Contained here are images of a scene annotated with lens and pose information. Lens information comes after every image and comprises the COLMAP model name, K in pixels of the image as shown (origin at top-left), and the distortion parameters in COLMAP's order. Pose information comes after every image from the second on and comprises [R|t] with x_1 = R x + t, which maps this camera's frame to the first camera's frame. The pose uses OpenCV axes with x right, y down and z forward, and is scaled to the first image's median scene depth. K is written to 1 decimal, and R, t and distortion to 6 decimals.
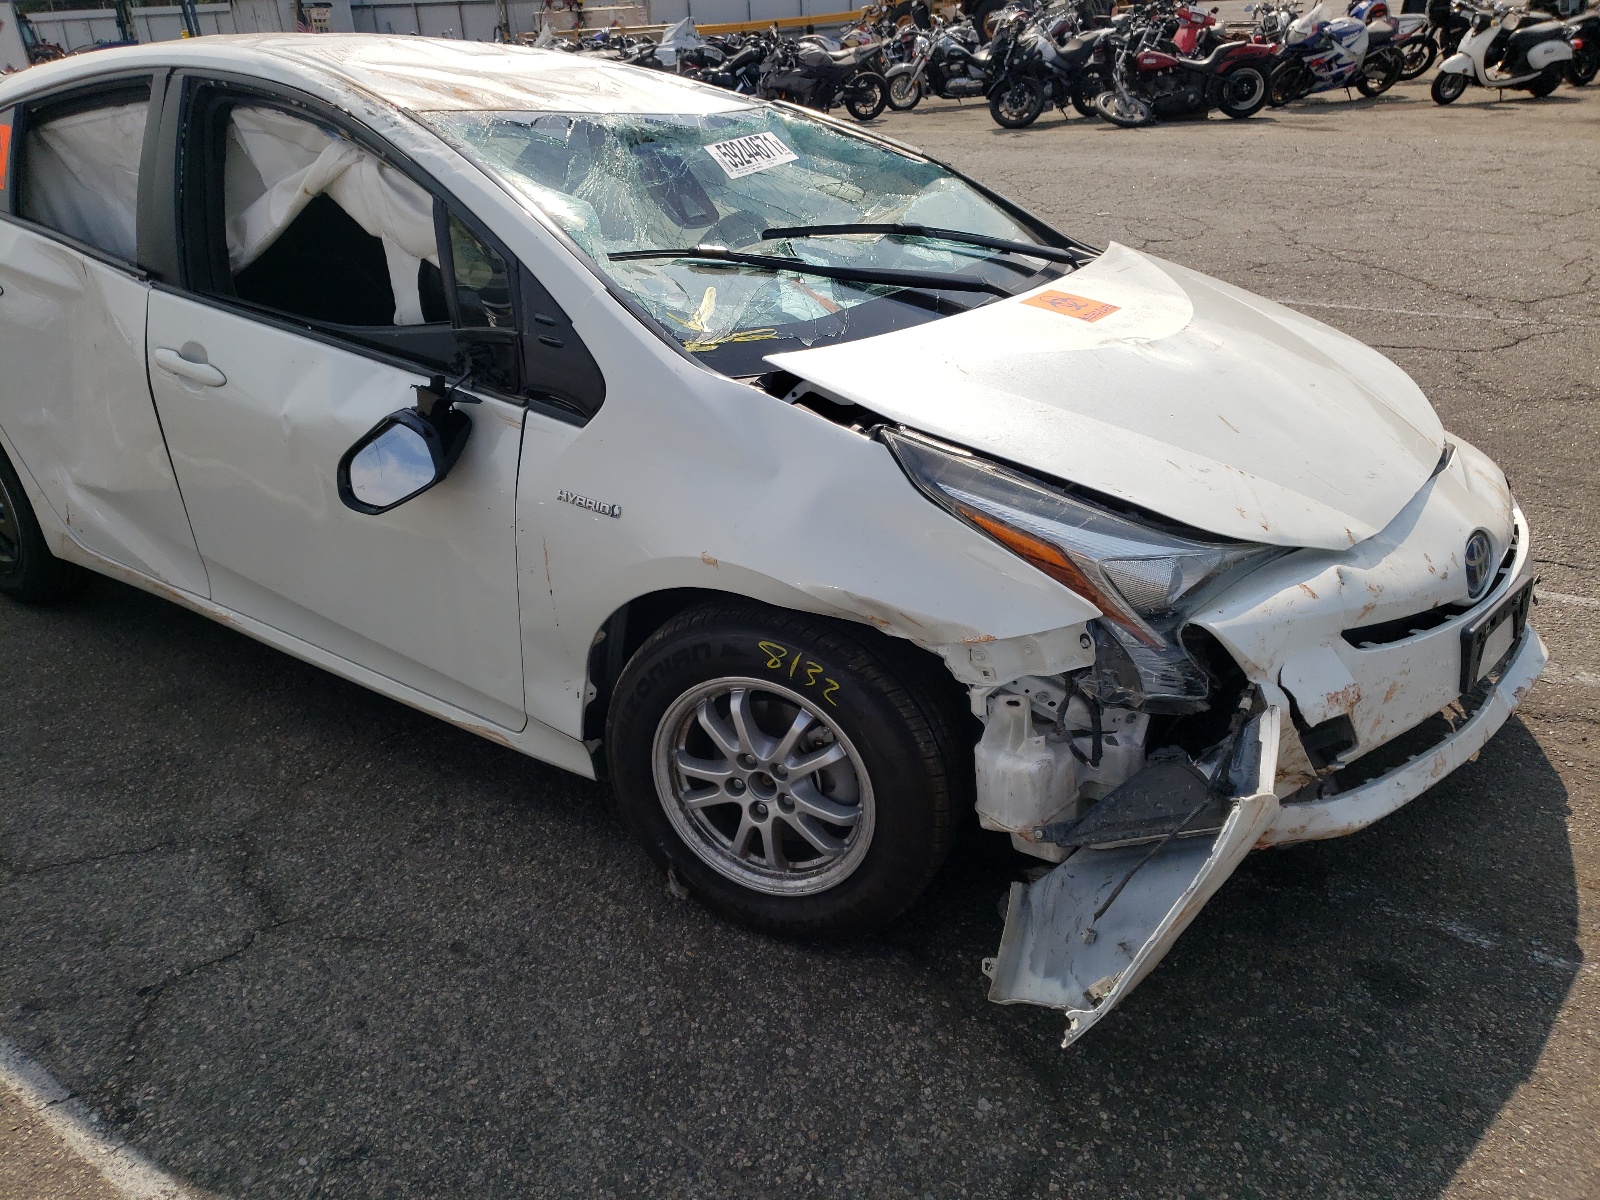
lens RADIAL K [[1213.8, 0, 800.0], [0, 1213.8, 600.0], [0, 0, 1]] dist [-0.017874, 0.056624]
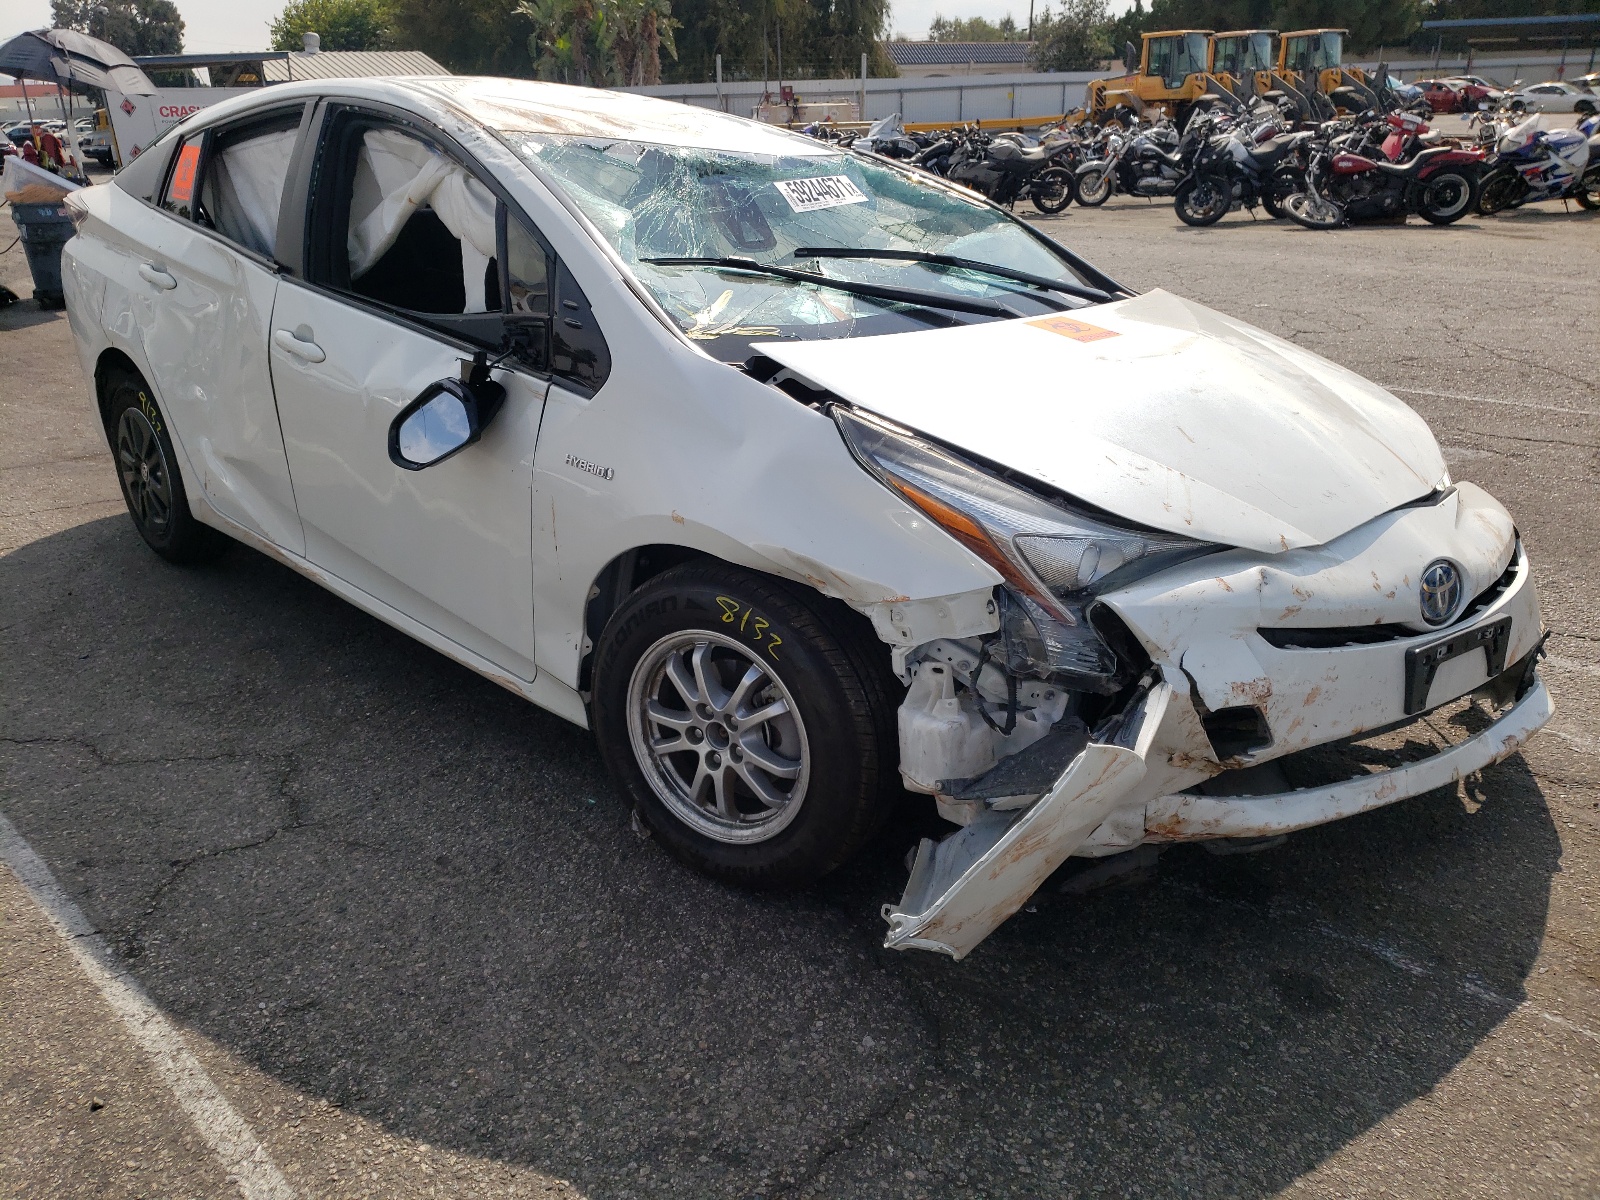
lens RADIAL K [[1207.7, 0, 795.7], [0, 1207.7, 606.9], [0, 0, 1]] dist [0.008275, 0.011076]
pose [[0.986089, 0.085651, -0.142452, 0.177784], [-0.094496, 0.993919, -0.056524, 0.090799], [0.136745, 0.069199, 0.988186, -0.064437]]
